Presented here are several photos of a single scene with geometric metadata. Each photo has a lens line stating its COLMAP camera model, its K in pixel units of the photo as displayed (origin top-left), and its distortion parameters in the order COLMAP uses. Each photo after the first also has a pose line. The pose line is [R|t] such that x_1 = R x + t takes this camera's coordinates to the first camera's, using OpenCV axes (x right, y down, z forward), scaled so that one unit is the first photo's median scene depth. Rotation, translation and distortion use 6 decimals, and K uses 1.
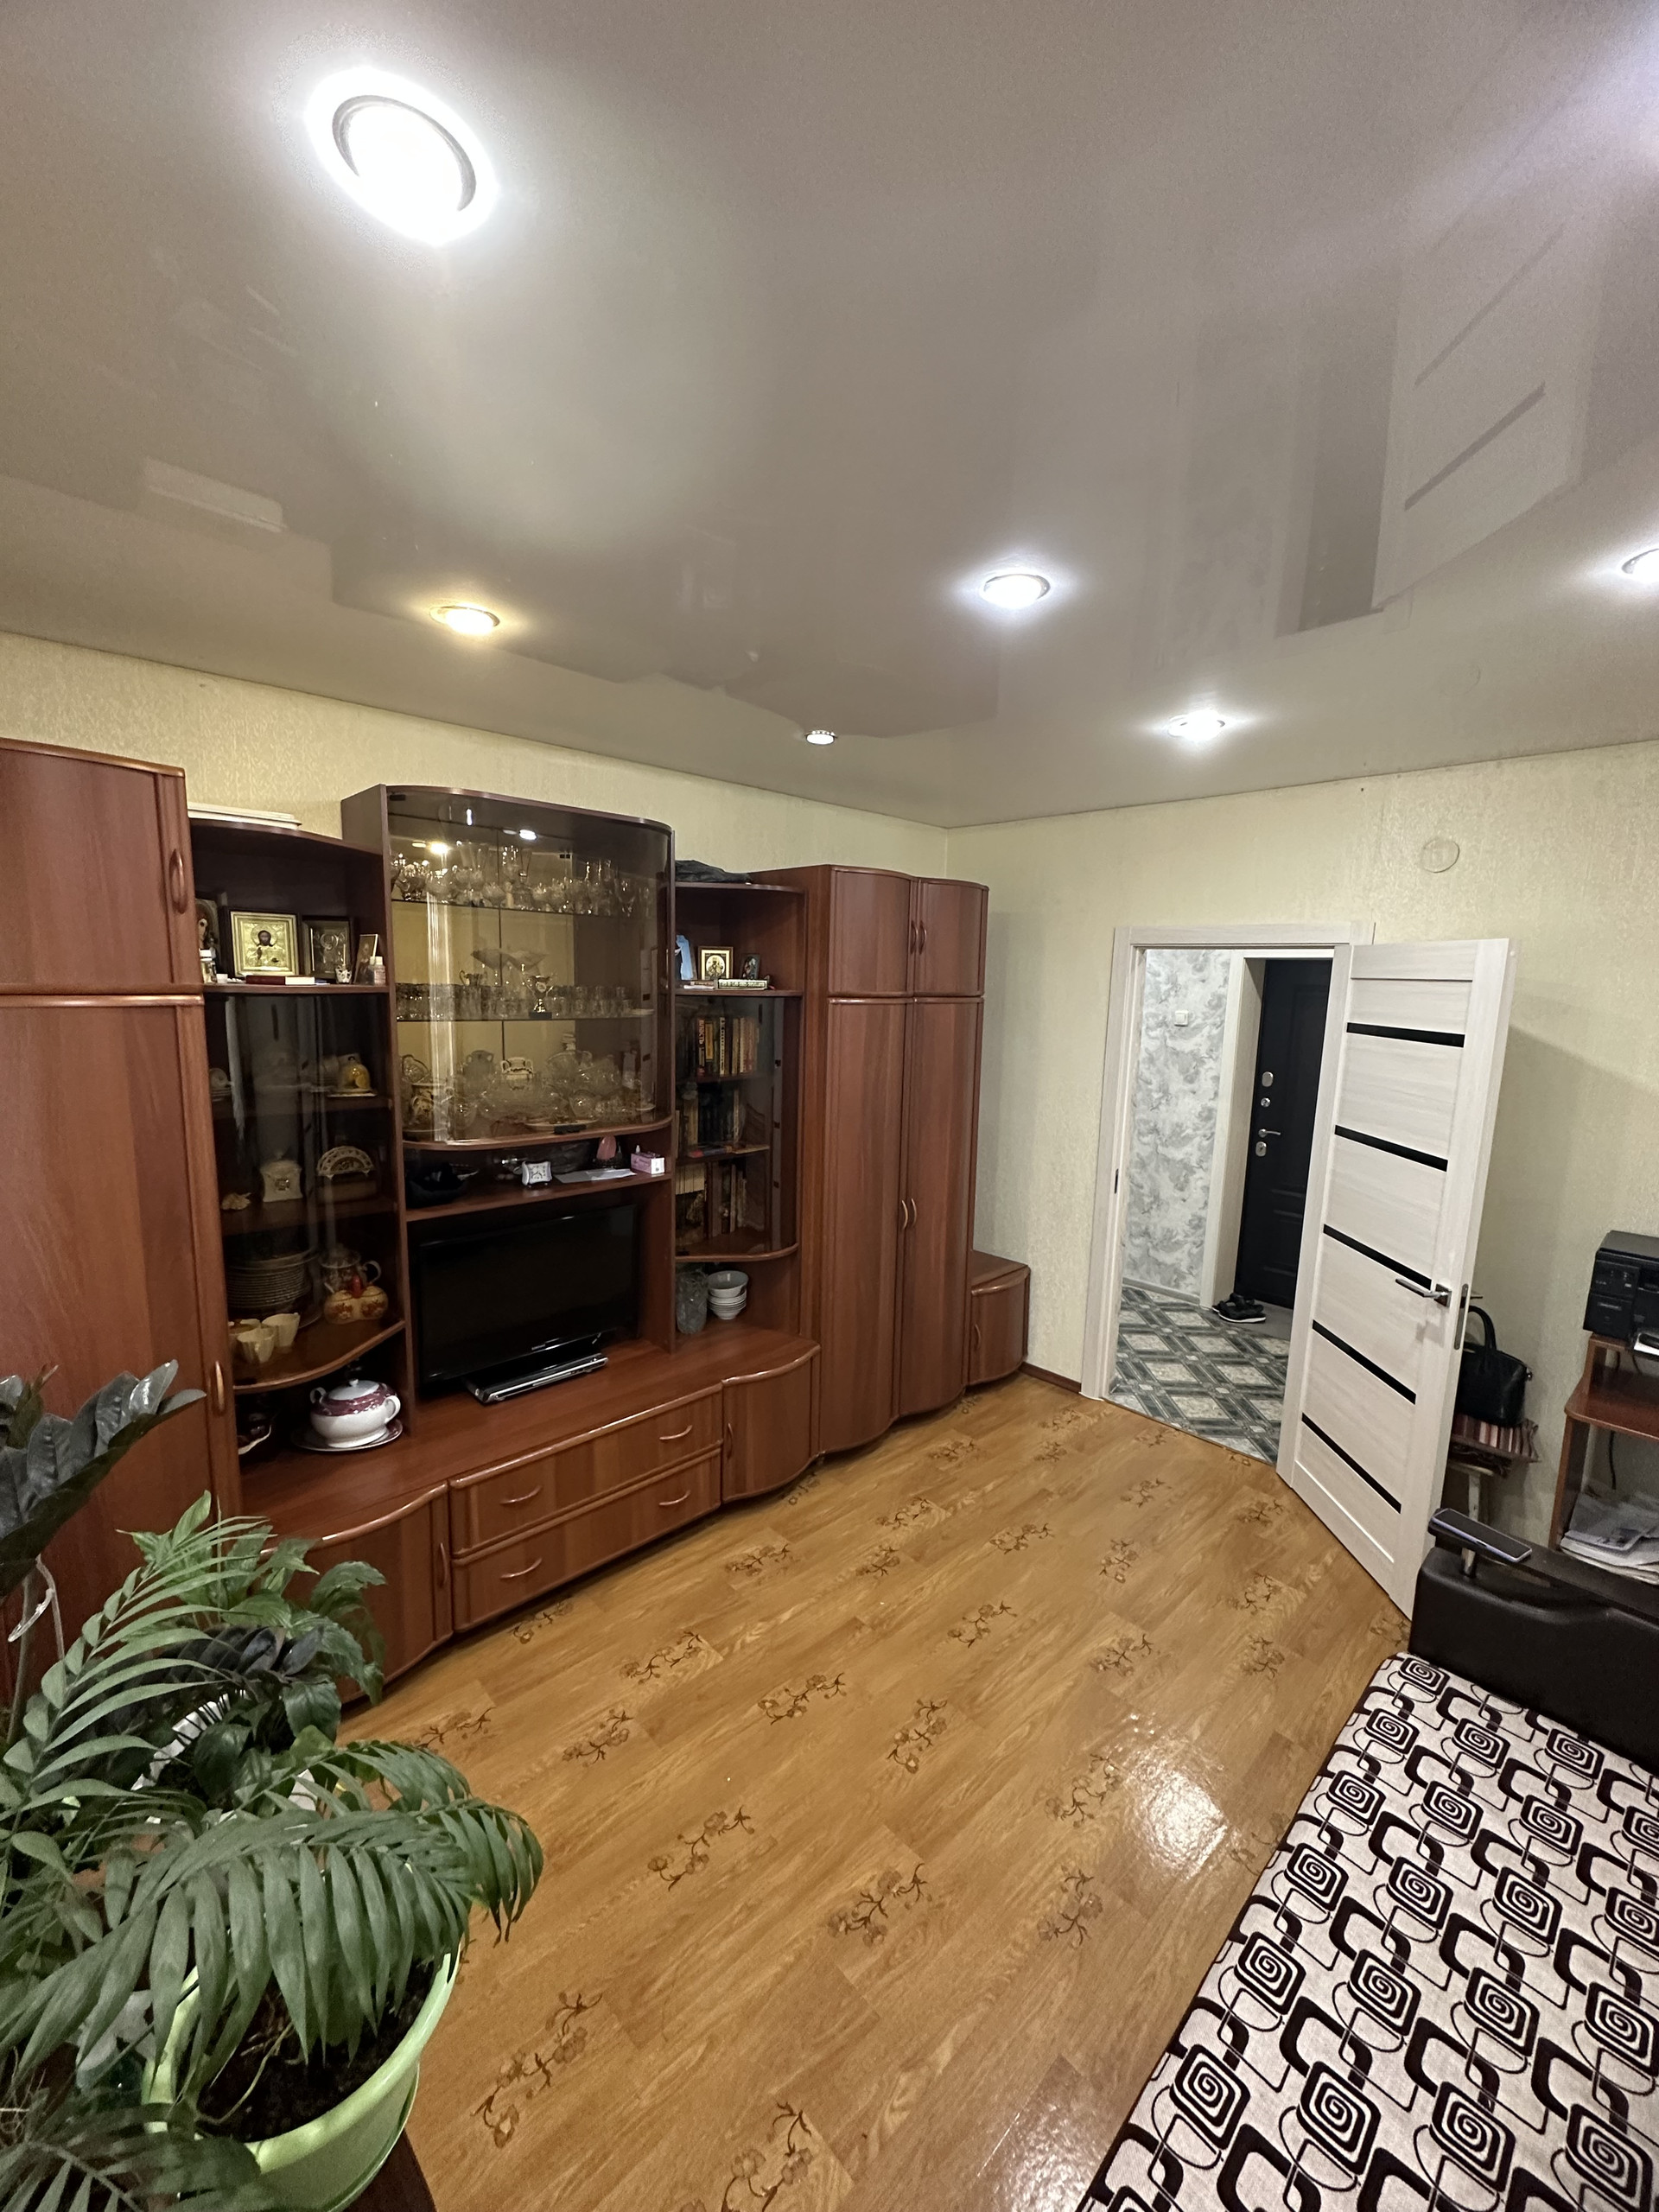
lens RADIAL K [[887.8, 0, 830.0], [0, 887.8, 1105.4], [0, 0, 1]] dist [-0.002540, 0.000969]
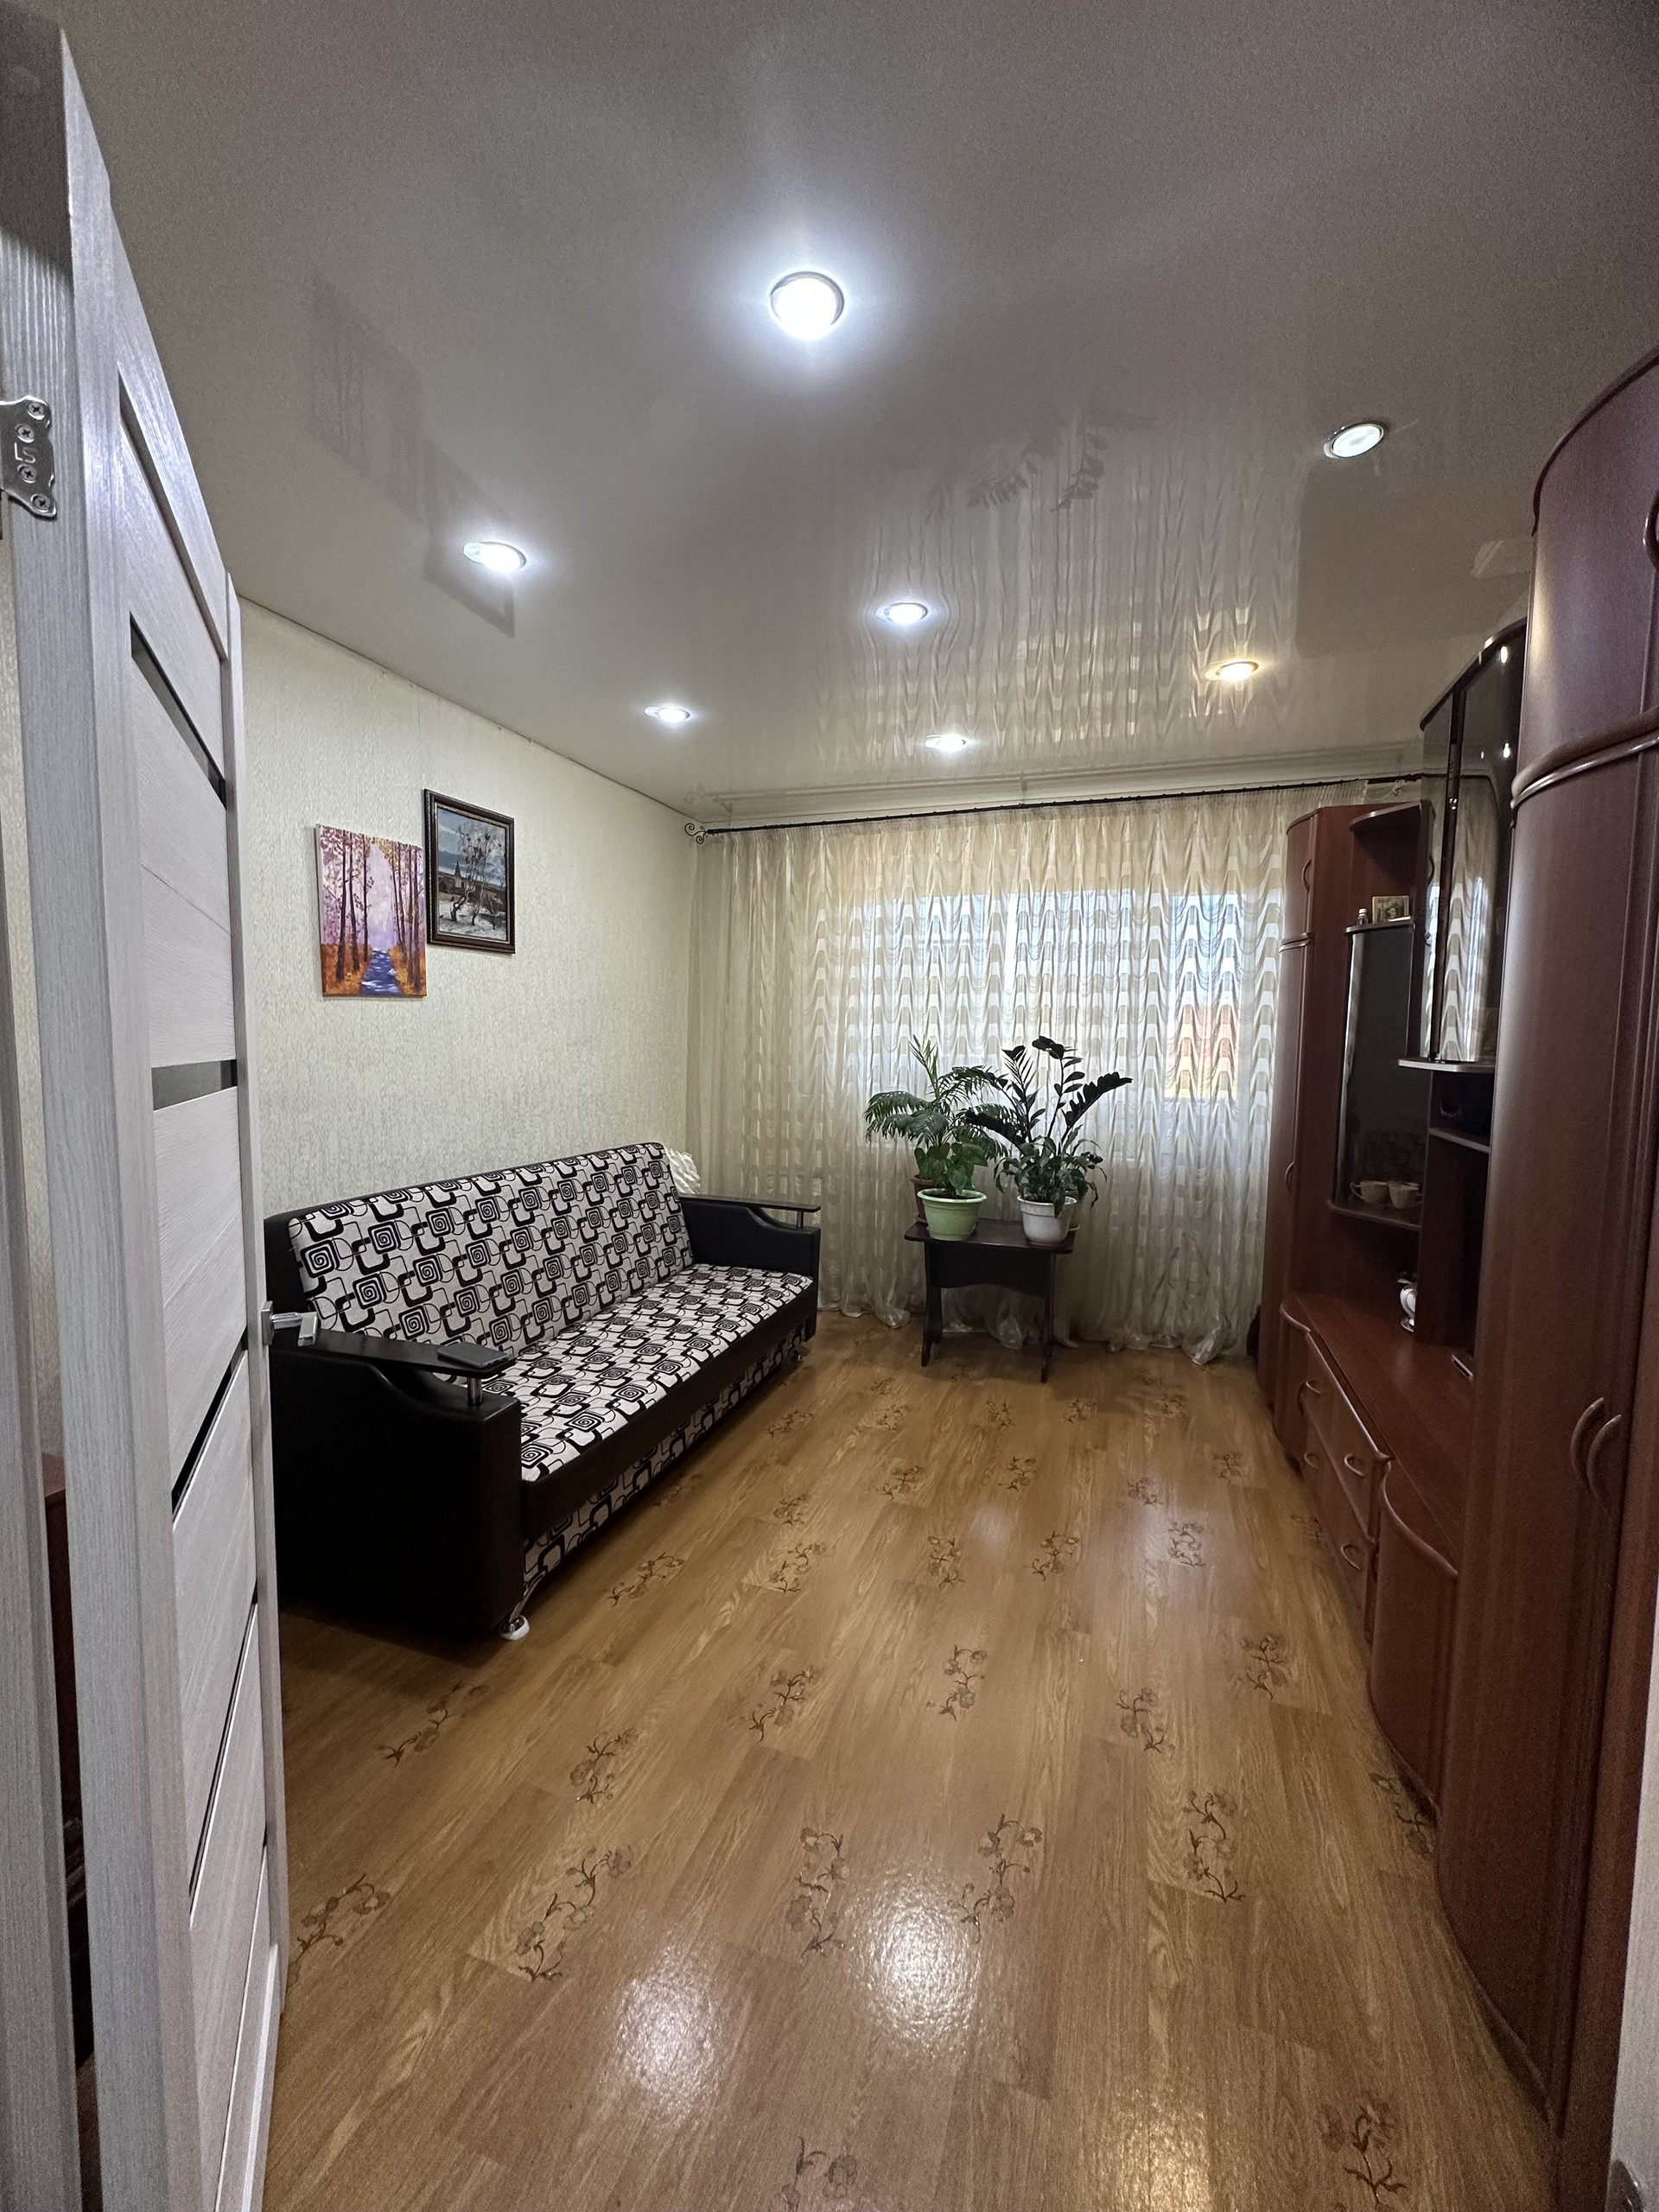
lens RADIAL K [[887.8, 0, 824.4], [0, 887.8, 1104.7], [0, 0, 1]] dist [-0.002540, 0.000969]
pose [[-0.895037, 0.002827, -0.445983, 0.704484], [-0.095425, 0.975609, 0.197690, -0.045284], [0.435664, 0.219497, -0.872936, 1.726734]]
